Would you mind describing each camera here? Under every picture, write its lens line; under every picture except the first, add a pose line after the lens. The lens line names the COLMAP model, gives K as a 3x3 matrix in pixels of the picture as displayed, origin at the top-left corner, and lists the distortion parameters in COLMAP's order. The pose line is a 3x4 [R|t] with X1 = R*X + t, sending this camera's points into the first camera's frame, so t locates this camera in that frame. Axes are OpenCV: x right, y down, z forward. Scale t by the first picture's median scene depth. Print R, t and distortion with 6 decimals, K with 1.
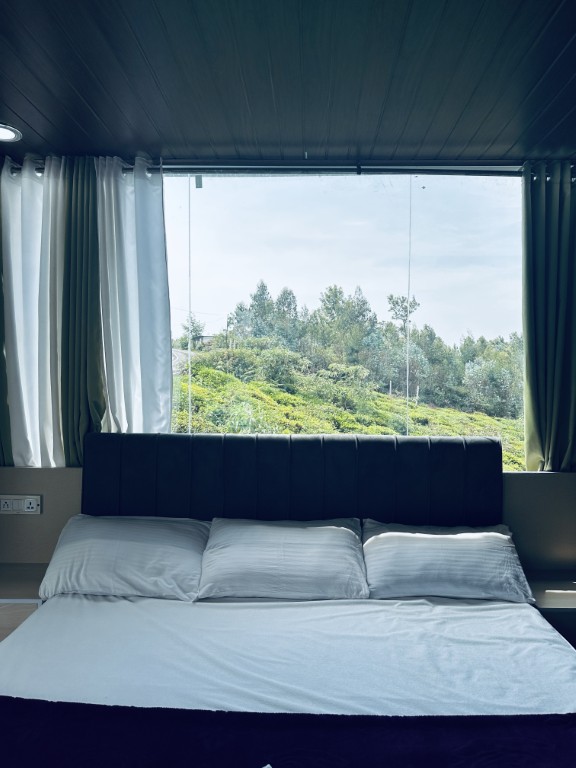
lens RADIAL K [[542.1, 0, 292.5], [0, 542.1, 386.1], [0, 0, 1]] dist [0.053847, -0.068015]
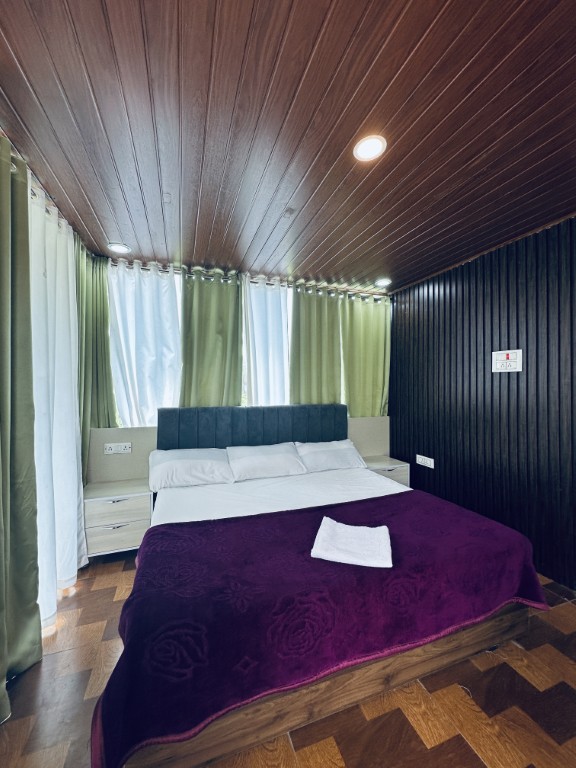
lens RADIAL K [[308.6, 0, 286.8], [0, 308.6, 382.4], [0, 0, 1]] dist [-0.005324, 0.002569]
pose [[0.932167, -0.003629, 0.362009, -0.347182], [0.009945, 0.999829, -0.015585, 0.018316], [-0.361891, 0.018128, 0.932044, -0.170954]]
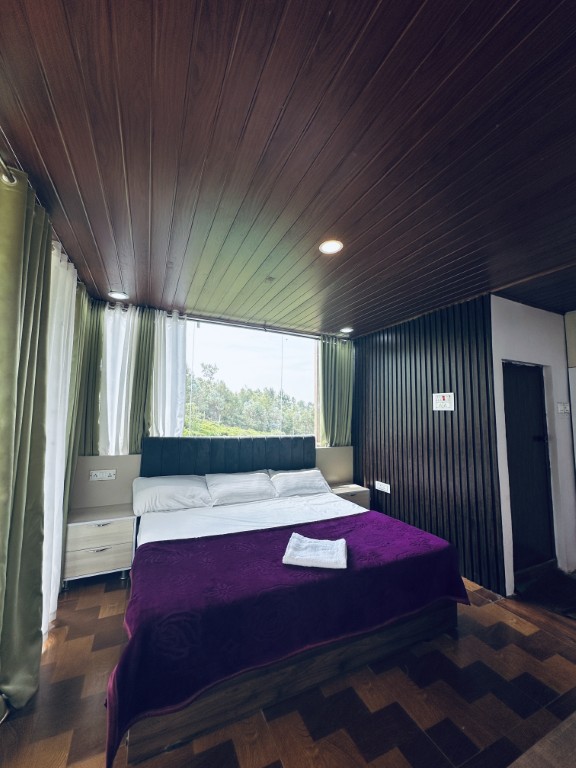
lens RADIAL K [[308.6, 0, 288.1], [0, 308.6, 382.6], [0, 0, 1]] dist [-0.005324, 0.002569]
pose [[0.893529, 0.052031, 0.445980, -0.418753], [-0.005624, 0.994482, -0.104754, -0.001268], [-0.448970, 0.091093, 0.888891, -0.309952]]
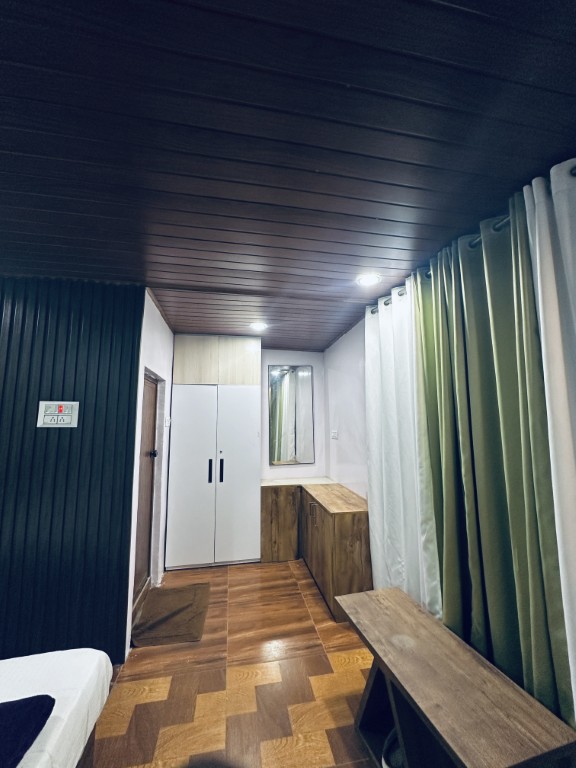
lens RADIAL K [[308.6, 0, 292.4], [0, 308.6, 384.5], [0, 0, 1]] dist [-0.005324, 0.002569]
pose [[-0.215329, 0.122249, 0.968859, -0.268066], [0.015396, 0.992435, -0.121802, -0.024687], [-0.976420, -0.011311, -0.215582, 0.051985]]
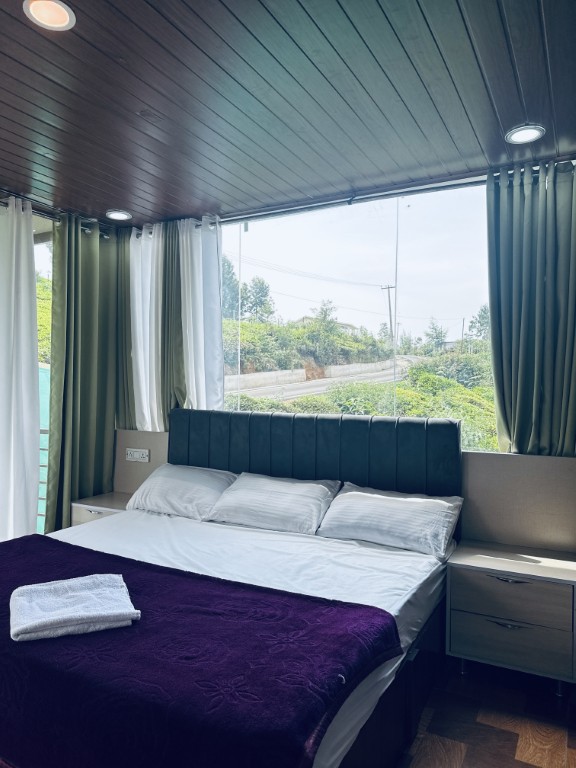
lens RADIAL K [[542.1, 0, 287.3], [0, 542.1, 384.9], [0, 0, 1]] dist [0.053847, -0.068015]
pose [[0.889816, -0.000055, -0.456319, 0.562662], [-0.007523, 0.999862, -0.014790, 0.041026], [0.456257, 0.016594, 0.889693, -0.160032]]
